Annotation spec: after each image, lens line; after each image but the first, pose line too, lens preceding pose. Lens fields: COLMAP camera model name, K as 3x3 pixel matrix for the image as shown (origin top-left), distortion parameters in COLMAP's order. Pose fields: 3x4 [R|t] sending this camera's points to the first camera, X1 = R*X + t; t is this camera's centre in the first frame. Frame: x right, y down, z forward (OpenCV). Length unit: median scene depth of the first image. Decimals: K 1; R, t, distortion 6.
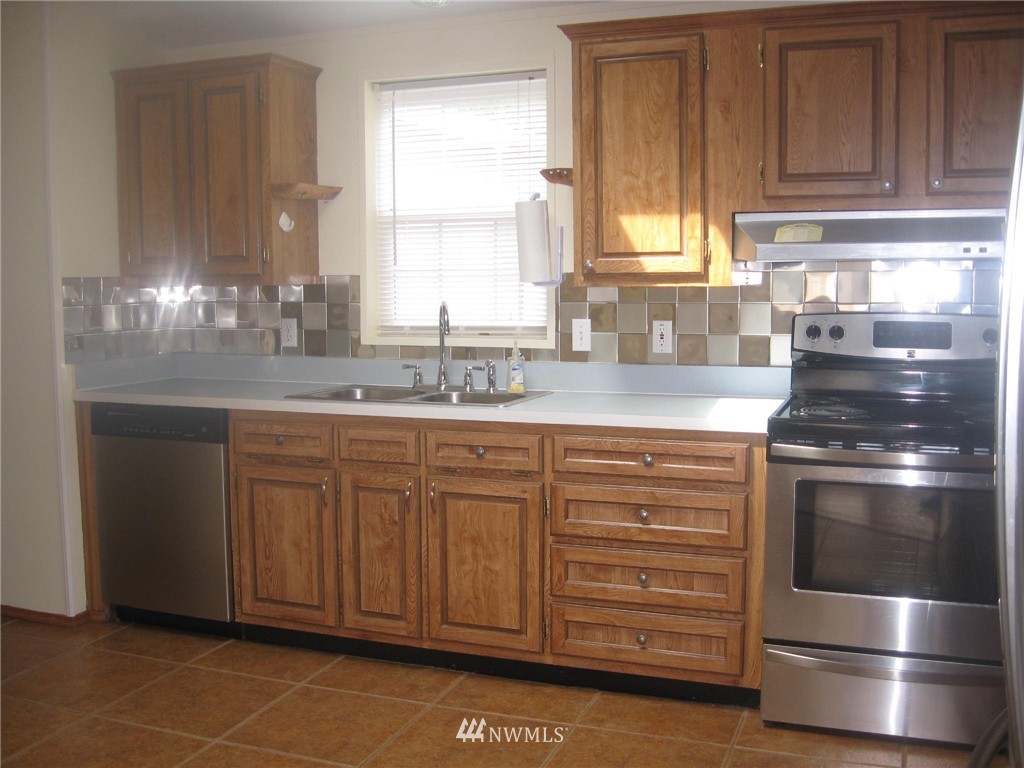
lens RADIAL K [[1066.6, 0, 512.0], [0, 1066.6, 384.0], [0, 0, 1]] dist [-0.129764, 0.047606]
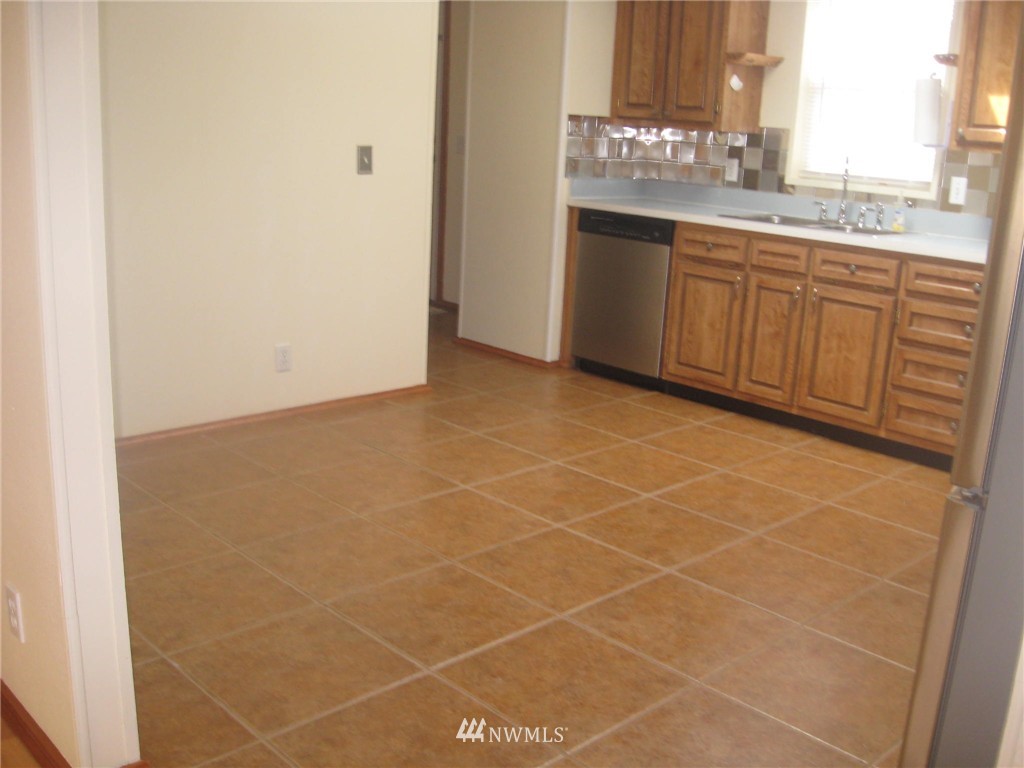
lens RADIAL K [[1066.6, 0, 512.0], [0, 1066.6, 384.0], [0, 0, 1]] dist [-0.129764, 0.047606]
pose [[0.897279, 0.156532, -0.412782, 0.139843], [-0.099641, 0.982709, 0.156061, 0.039334], [0.430073, -0.098900, 0.897361, -0.337154]]
